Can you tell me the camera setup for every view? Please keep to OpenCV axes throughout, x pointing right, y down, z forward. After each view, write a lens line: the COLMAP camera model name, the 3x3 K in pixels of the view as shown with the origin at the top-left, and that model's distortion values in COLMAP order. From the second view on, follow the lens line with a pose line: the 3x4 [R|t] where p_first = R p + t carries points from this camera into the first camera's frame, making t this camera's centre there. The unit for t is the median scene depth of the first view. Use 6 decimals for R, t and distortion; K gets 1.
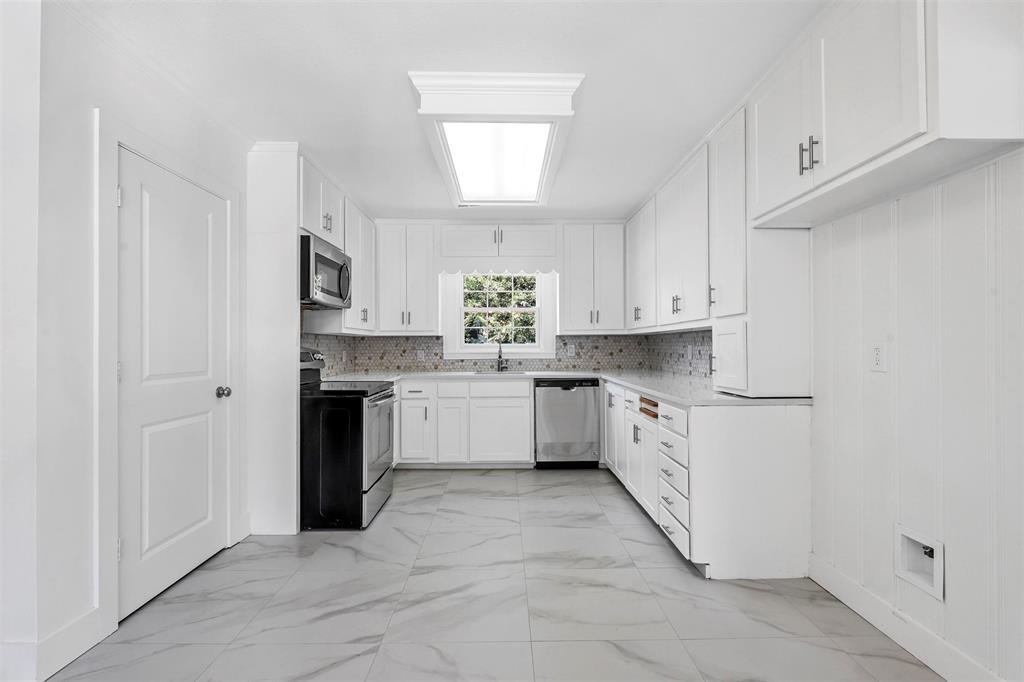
lens RADIAL K [[461.9, 0, 509.6], [0, 461.9, 343.1], [0, 0, 1]] dist [0.001192, -0.000328]
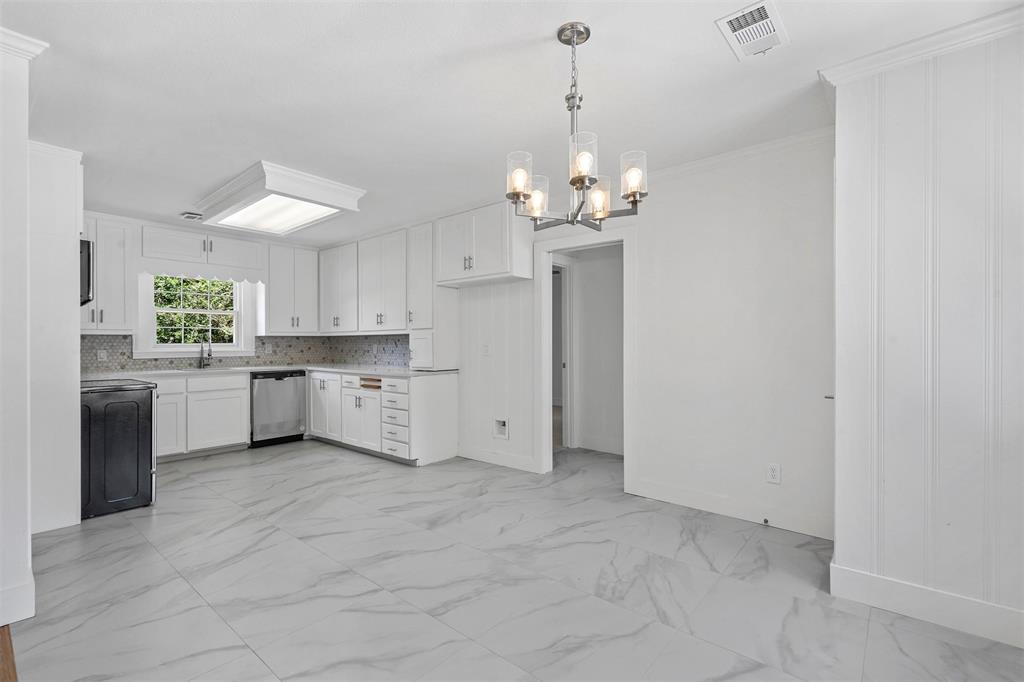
lens RADIAL K [[461.9, 0, 509.6], [0, 461.9, 343.1], [0, 0, 1]] dist [0.001192, -0.000328]
pose [[0.658624, 0.001370, 0.752471, -0.402916], [-0.003437, 0.999993, 0.001188, -0.002473], [-0.752465, -0.003369, 0.658624, -0.288122]]
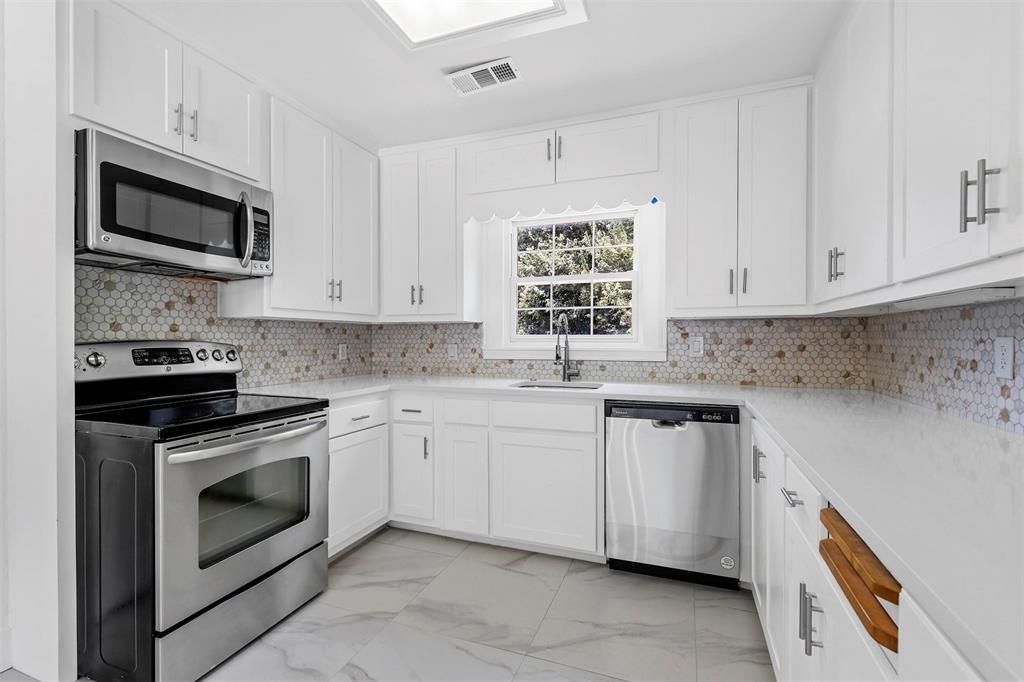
lens RADIAL K [[461.9, 0, 509.6], [0, 461.9, 343.1], [0, 0, 1]] dist [0.001192, -0.000328]
pose [[0.930437, 0.006999, -0.366385, 0.145211], [-0.000356, 0.999834, 0.018196, 0.001733], [0.366452, -0.016800, 0.930285, 0.464079]]
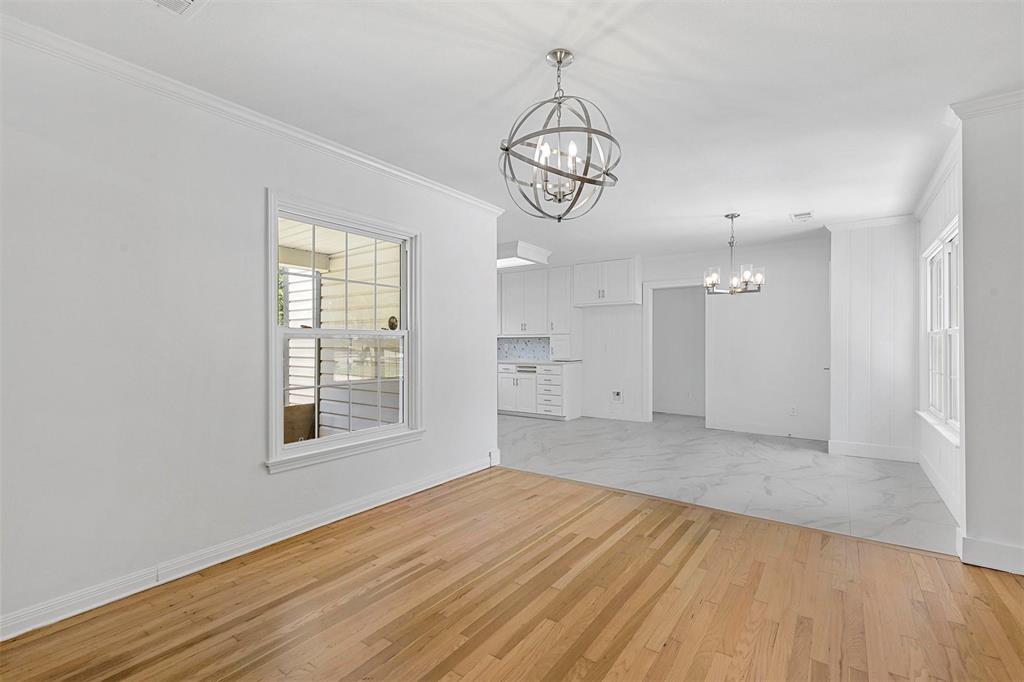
lens RADIAL K [[468.4, 0, 517.9], [0, 468.4, 343.2], [0, 0, 1]] dist [0.050563, 0.000060]
pose [[0.576916, 0.003128, 0.816797, -1.205028], [-0.005938, 0.999982, 0.000365, -0.000354], [-0.816782, -0.005061, 0.576925, -0.275483]]
